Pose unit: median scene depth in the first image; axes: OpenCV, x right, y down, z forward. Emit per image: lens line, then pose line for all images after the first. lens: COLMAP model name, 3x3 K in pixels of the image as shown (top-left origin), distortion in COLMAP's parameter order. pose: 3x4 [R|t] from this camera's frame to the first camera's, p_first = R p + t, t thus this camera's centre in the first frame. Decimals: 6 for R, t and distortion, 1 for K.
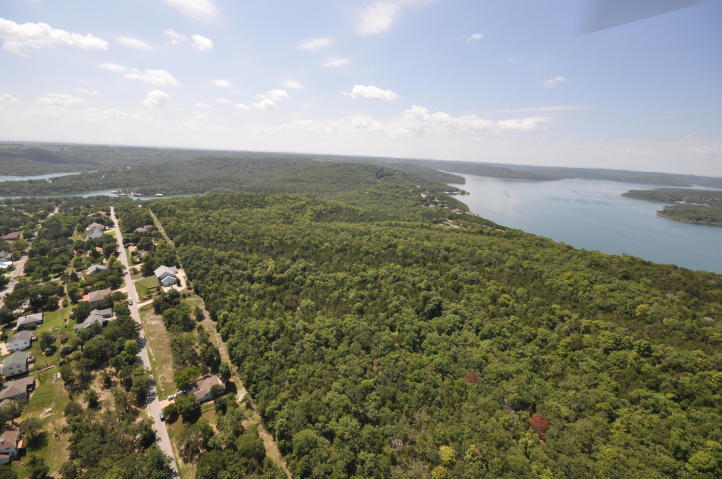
lens RADIAL K [[314.0, 0, 361.4], [0, 314.0, 252.0], [0, 0, 1]] dist [0.012029, -0.012968]
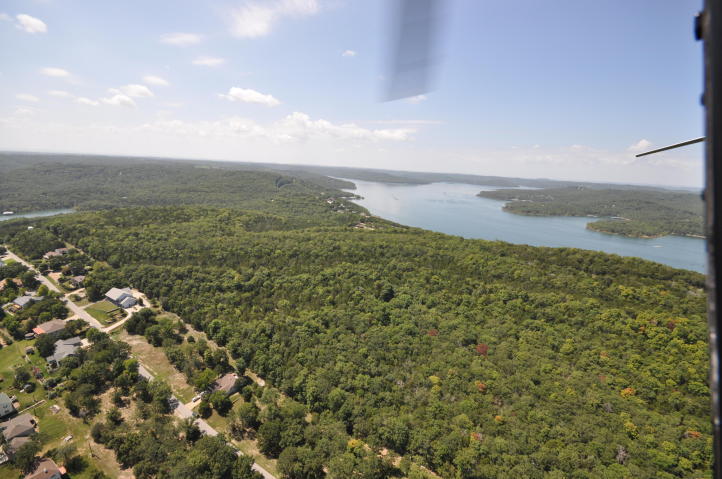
lens RADIAL K [[314.0, 0, 361.4], [0, 314.0, 252.0], [0, 0, 1]] dist [0.012029, -0.012968]
pose [[0.939659, -0.087644, 0.330695, -0.235859], [0.093022, 0.995664, -0.000437, 0.005374], [-0.329222, 0.031172, 0.943738, -0.145766]]
